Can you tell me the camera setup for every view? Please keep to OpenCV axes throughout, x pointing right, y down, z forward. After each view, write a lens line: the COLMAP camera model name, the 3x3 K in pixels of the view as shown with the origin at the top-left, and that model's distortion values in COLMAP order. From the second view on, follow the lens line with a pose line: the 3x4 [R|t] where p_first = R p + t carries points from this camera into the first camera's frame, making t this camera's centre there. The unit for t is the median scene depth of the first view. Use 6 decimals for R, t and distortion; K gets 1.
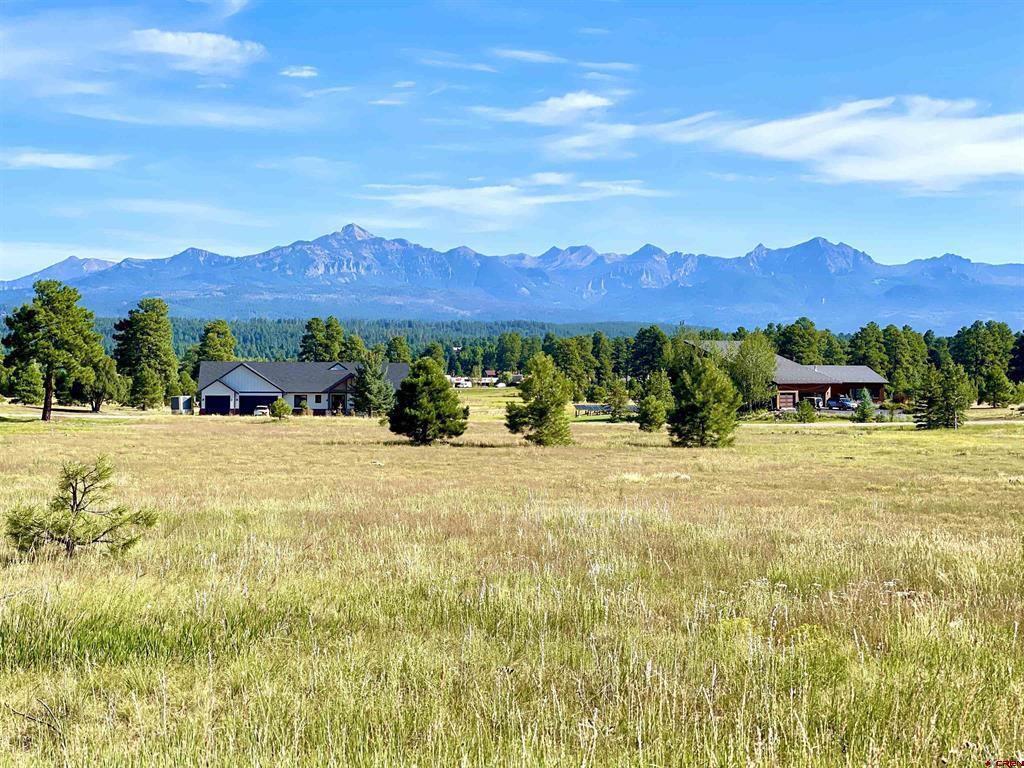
lens RADIAL K [[1910.0, 0, 510.7], [0, 1910.0, 379.7], [0, 0, 1]] dist [0.224807, 0.000000]
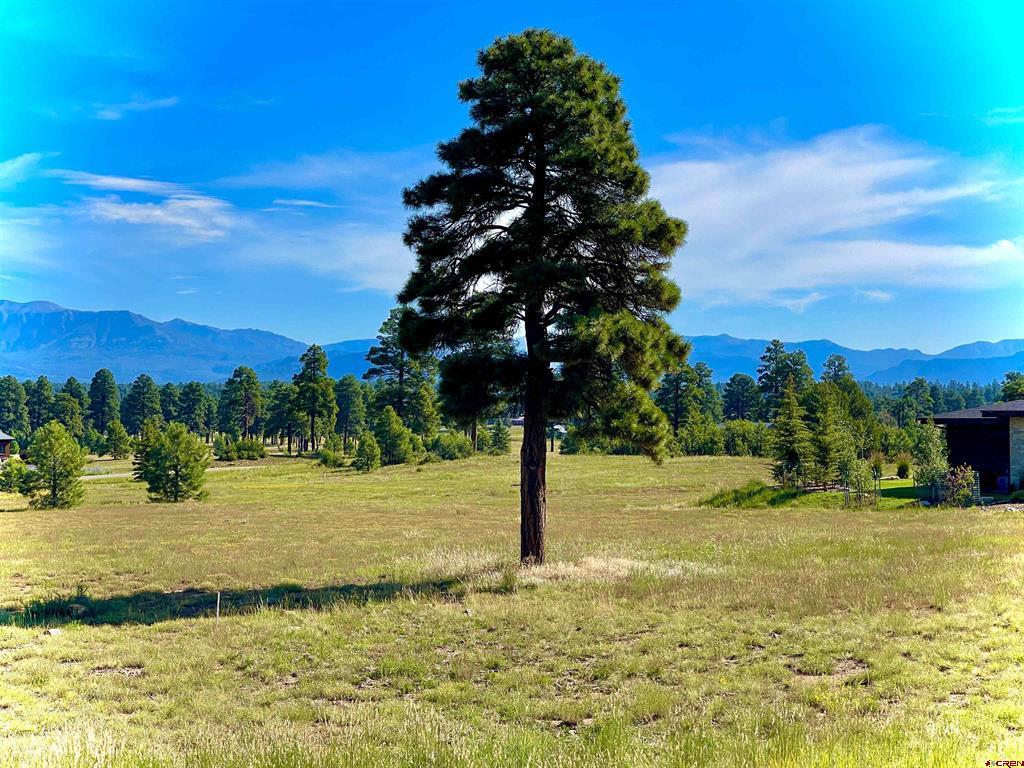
lens RADIAL K [[1910.0, 0, 514.6], [0, 1910.0, 379.0], [0, 0, 1]] dist [0.224807, 0.000000]
pose [[0.828393, -0.008614, 0.560081, -0.167715], [0.022932, 0.999565, -0.018545, -0.005176], [-0.559677, 0.028207, 0.828231, -0.023792]]
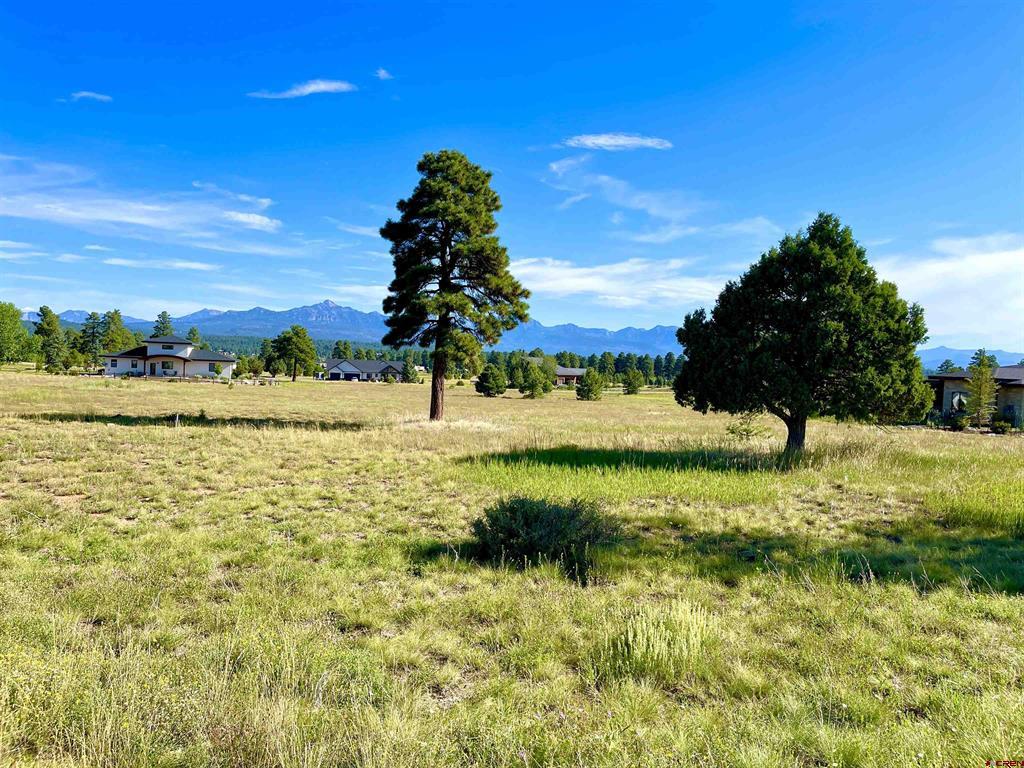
lens RADIAL K [[777.7, 0, 515.2], [0, 777.7, 401.1], [0, 0, 1]] dist [0.062585, -0.046873]
pose [[0.986666, 0.025017, 0.160824, -0.079923], [-0.031634, 0.998750, 0.038713, -0.001214], [-0.159655, -0.043285, 0.986224, -0.023958]]
